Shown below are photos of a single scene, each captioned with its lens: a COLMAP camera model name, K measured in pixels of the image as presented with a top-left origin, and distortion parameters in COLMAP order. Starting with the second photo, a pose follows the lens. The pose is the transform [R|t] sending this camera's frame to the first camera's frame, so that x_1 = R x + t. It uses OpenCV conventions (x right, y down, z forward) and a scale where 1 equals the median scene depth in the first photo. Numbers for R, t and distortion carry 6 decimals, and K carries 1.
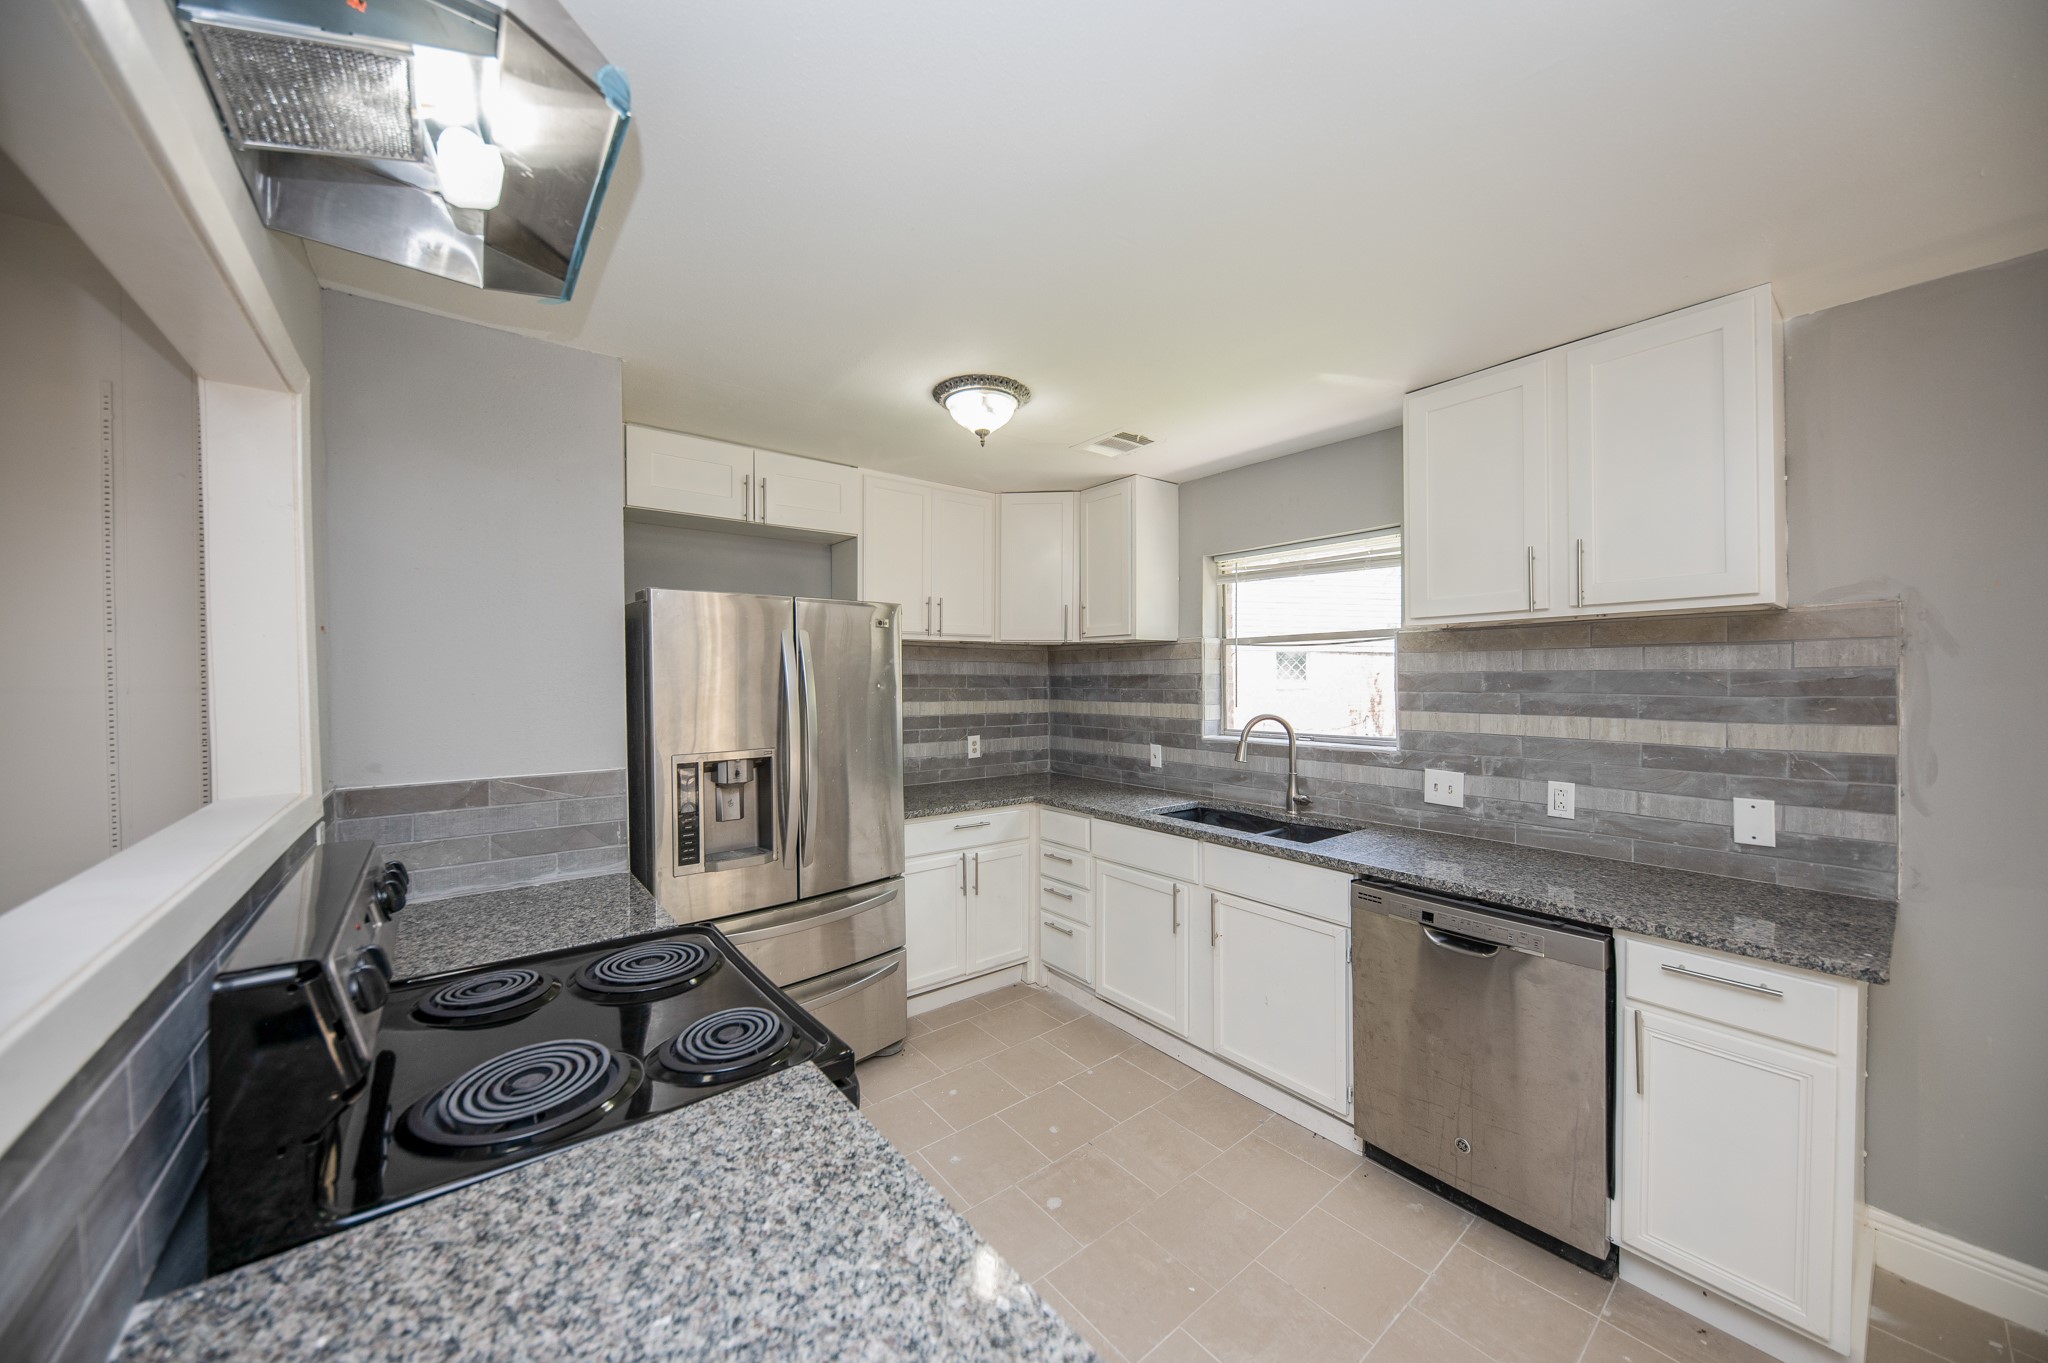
lens RADIAL K [[712.8, 0, 996.1], [0, 712.8, 681.5], [0, 0, 1]] dist [0.005200, -0.005278]
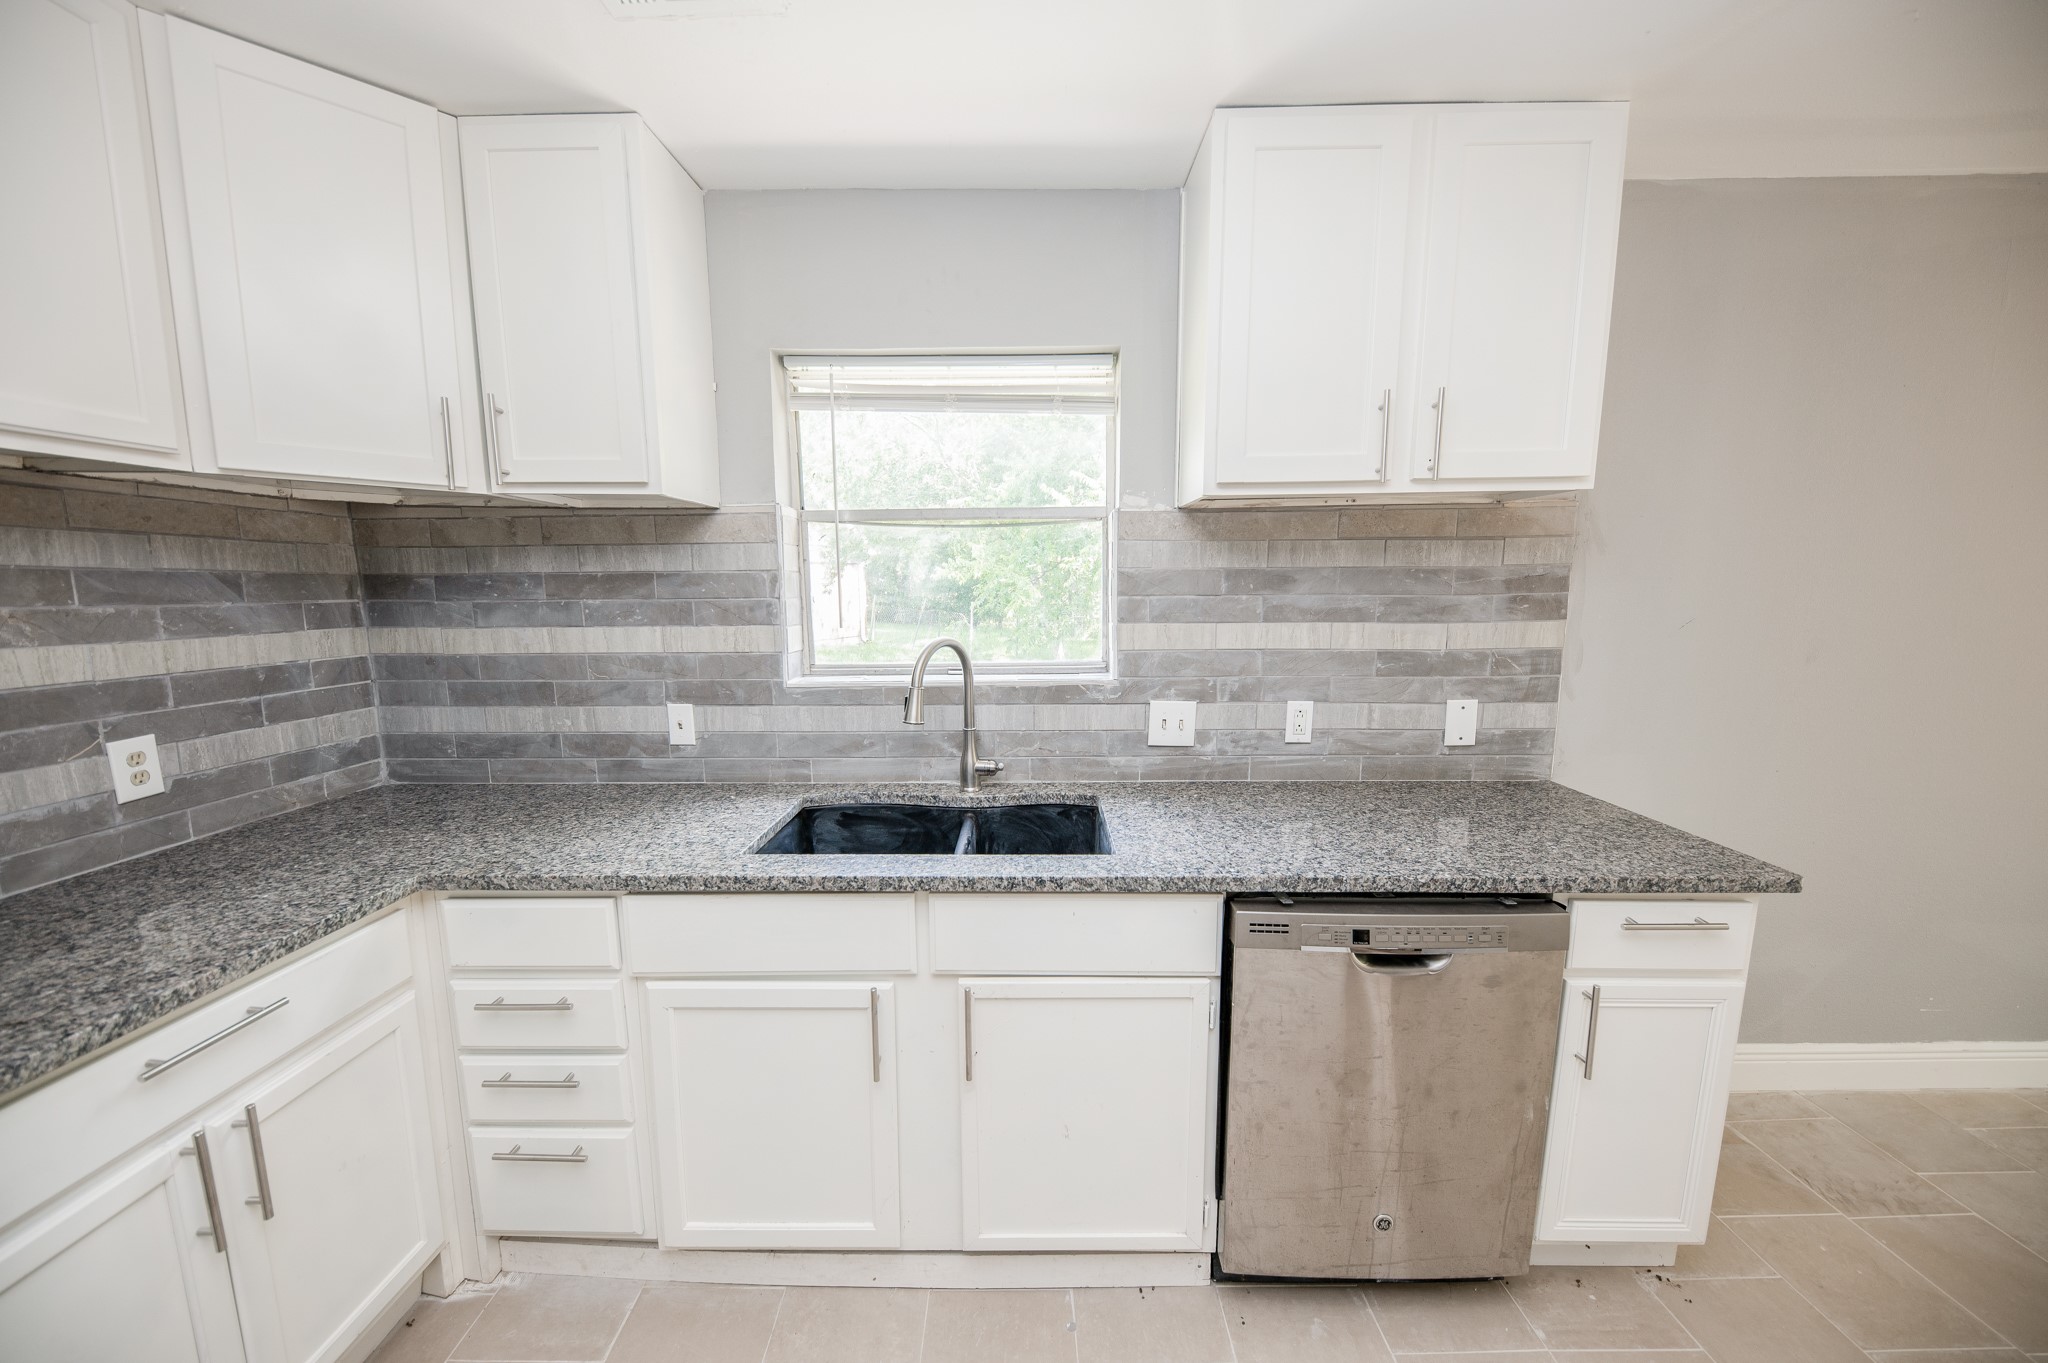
lens RADIAL K [[712.8, 0, 1003.2], [0, 712.8, 680.0], [0, 0, 1]] dist [0.005200, -0.005278]
pose [[0.603529, -0.104579, 0.790453, -0.069472], [0.006790, 0.991999, 0.126060, 0.006760], [-0.797312, -0.070713, 0.599410, 0.671748]]
